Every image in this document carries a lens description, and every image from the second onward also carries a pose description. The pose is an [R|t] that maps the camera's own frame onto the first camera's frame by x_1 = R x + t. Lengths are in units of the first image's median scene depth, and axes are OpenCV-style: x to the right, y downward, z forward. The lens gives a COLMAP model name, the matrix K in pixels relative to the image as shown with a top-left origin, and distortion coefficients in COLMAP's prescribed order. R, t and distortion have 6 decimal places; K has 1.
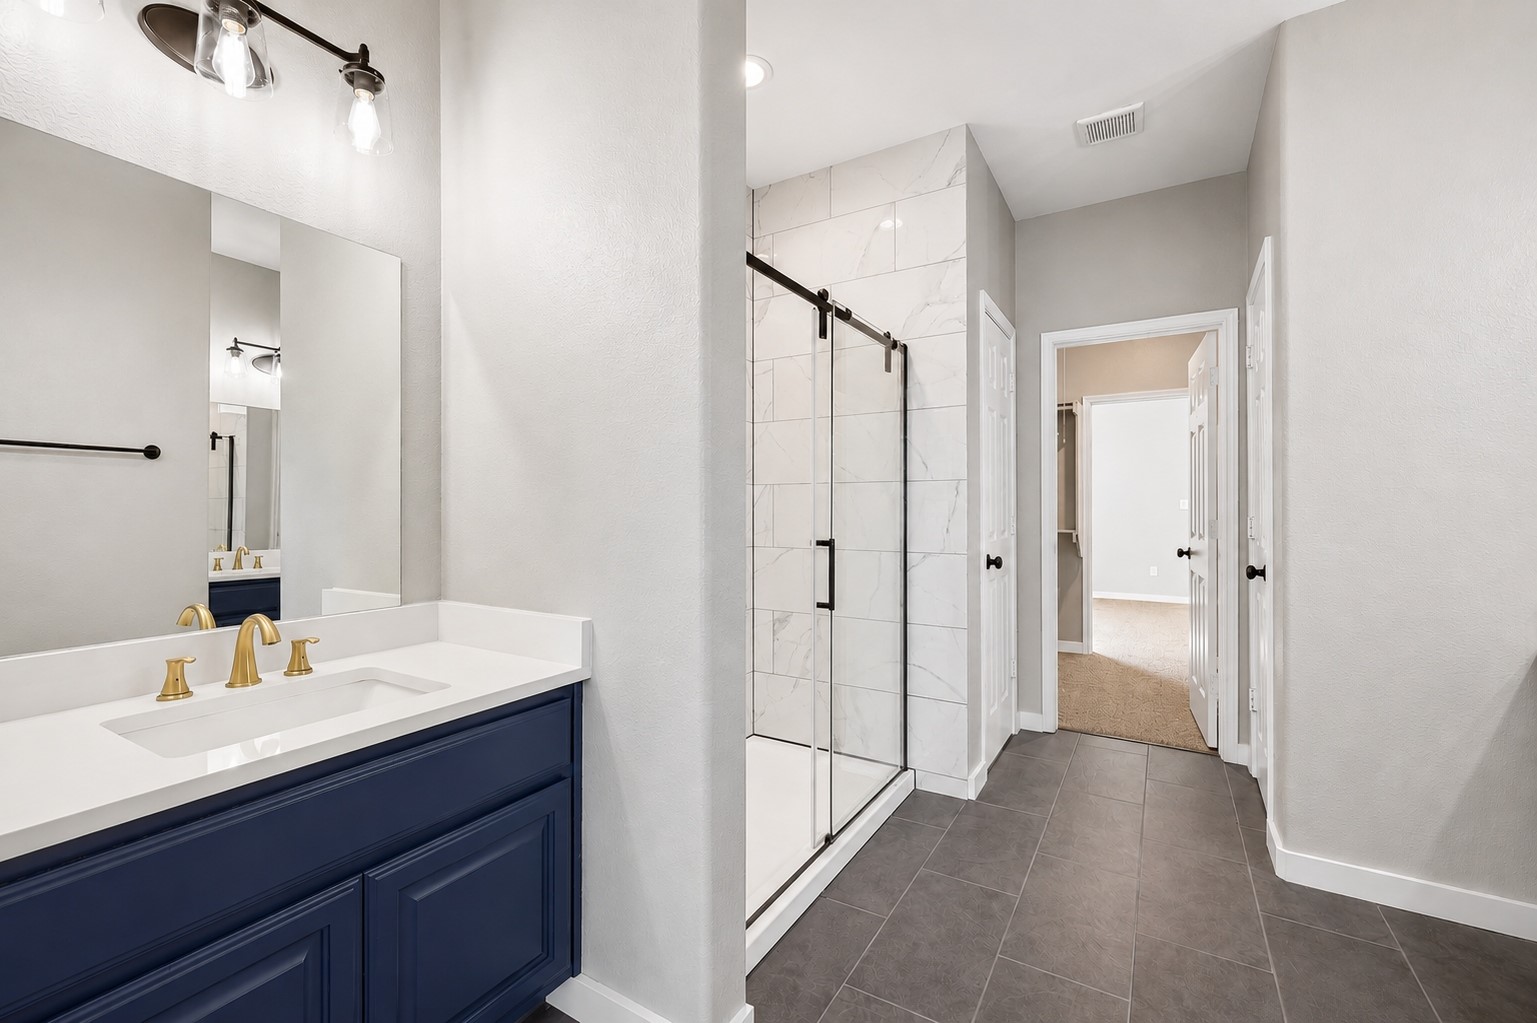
lens RADIAL K [[634.5, 0, 771.2], [0, 634.5, 511.8], [0, 0, 1]] dist [0.019841, 0.000229]
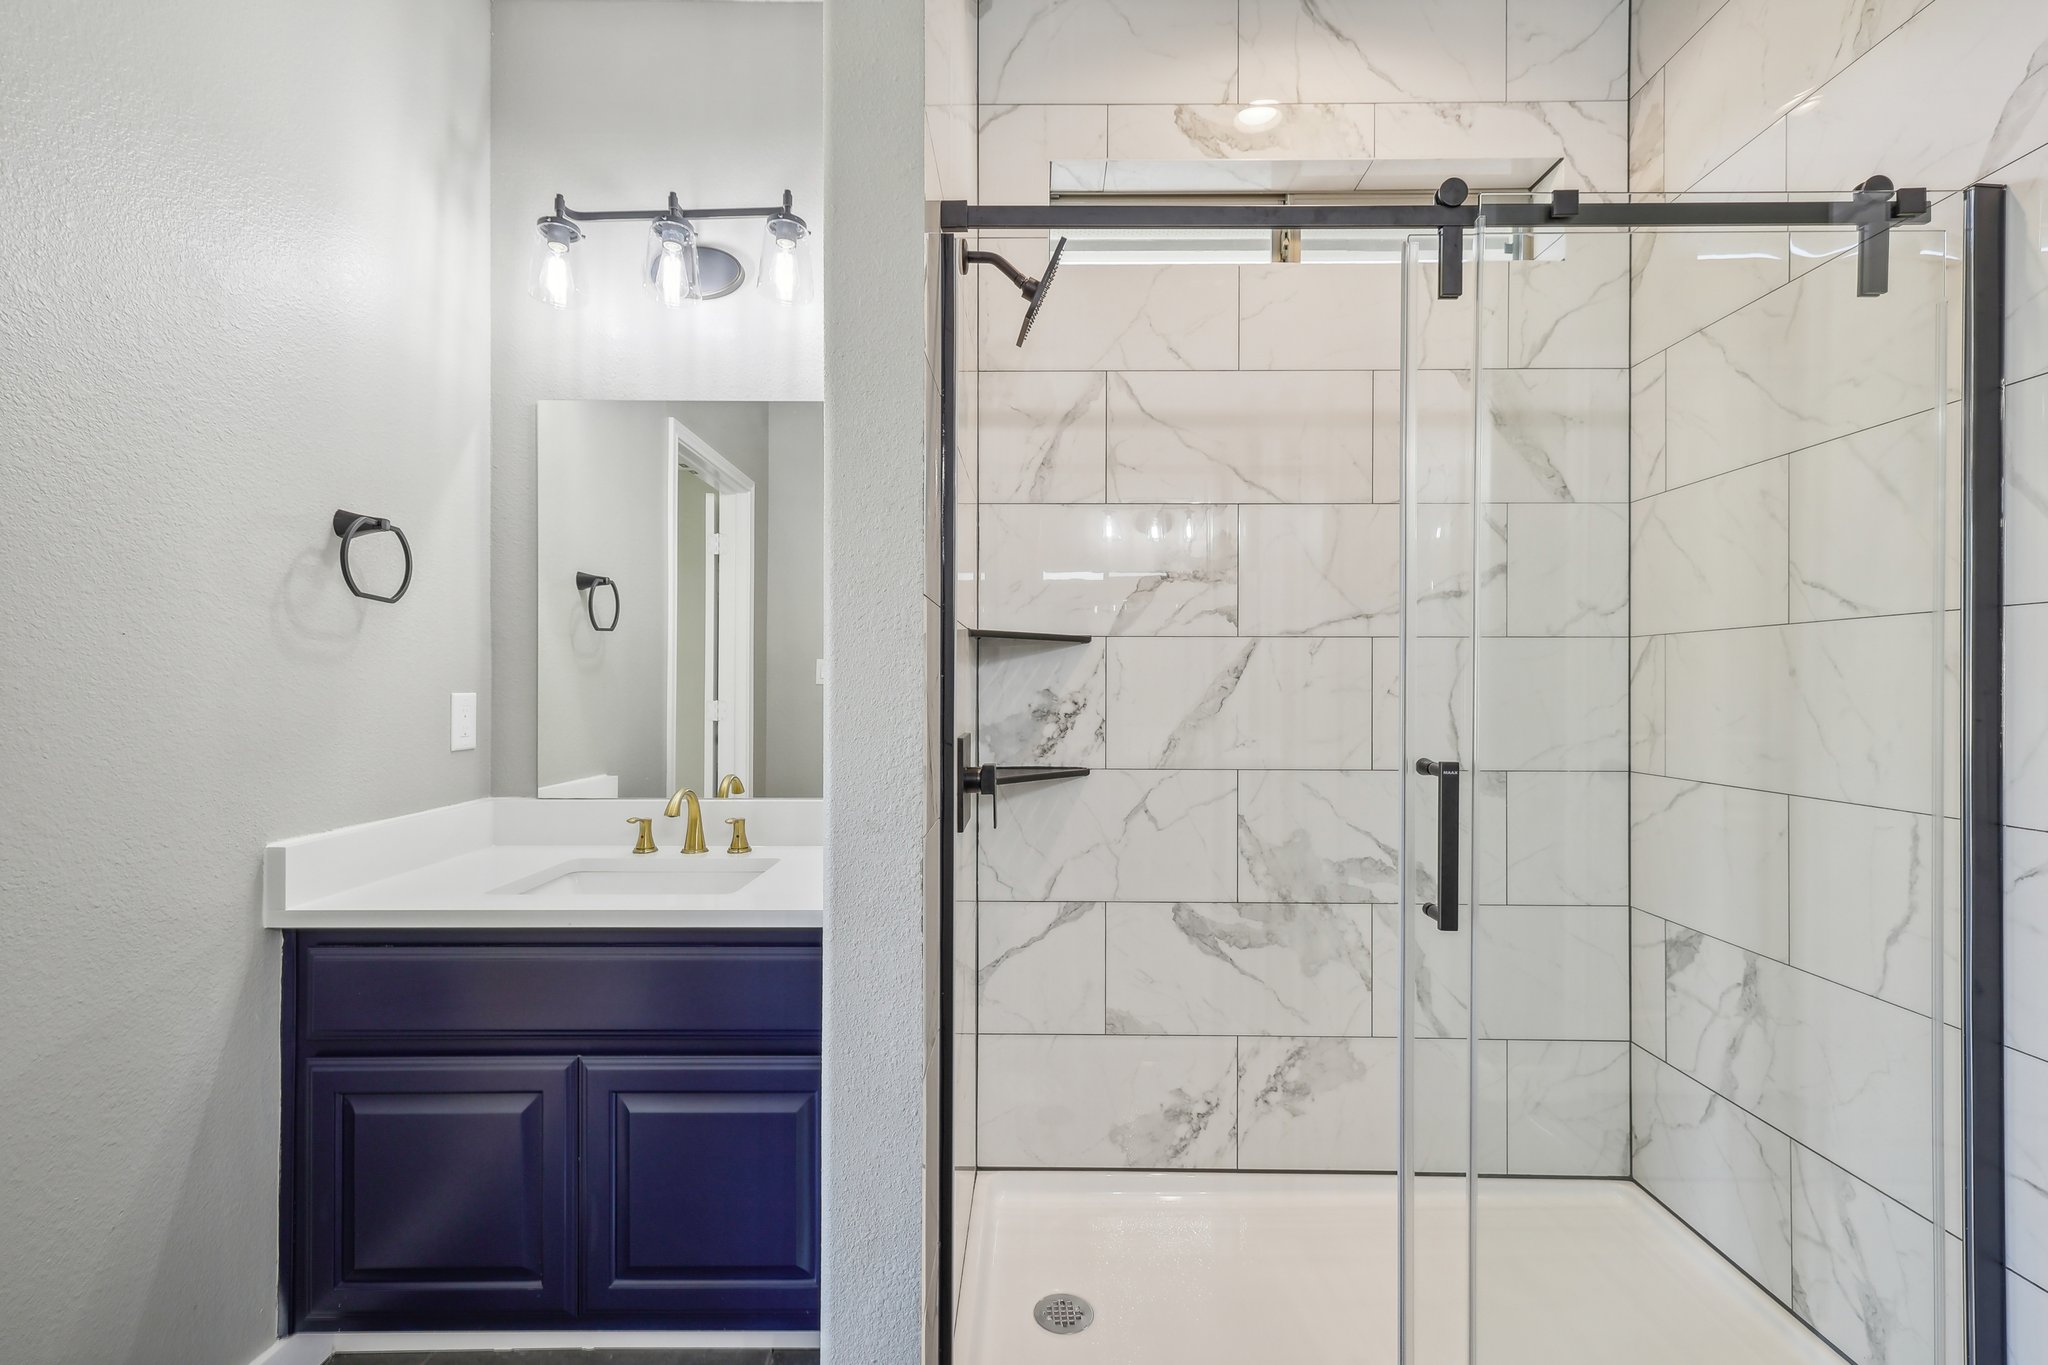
lens RADIAL K [[876.1, 0, 1027.2], [0, 876.1, 678.2], [0, 0, 1]] dist [0.007206, 0.001142]
pose [[0.517034, -0.006338, -0.855941, 0.450543], [-0.007106, 0.999906, -0.011696, -0.002664], [0.855935, 0.012129, 0.516940, 0.457867]]
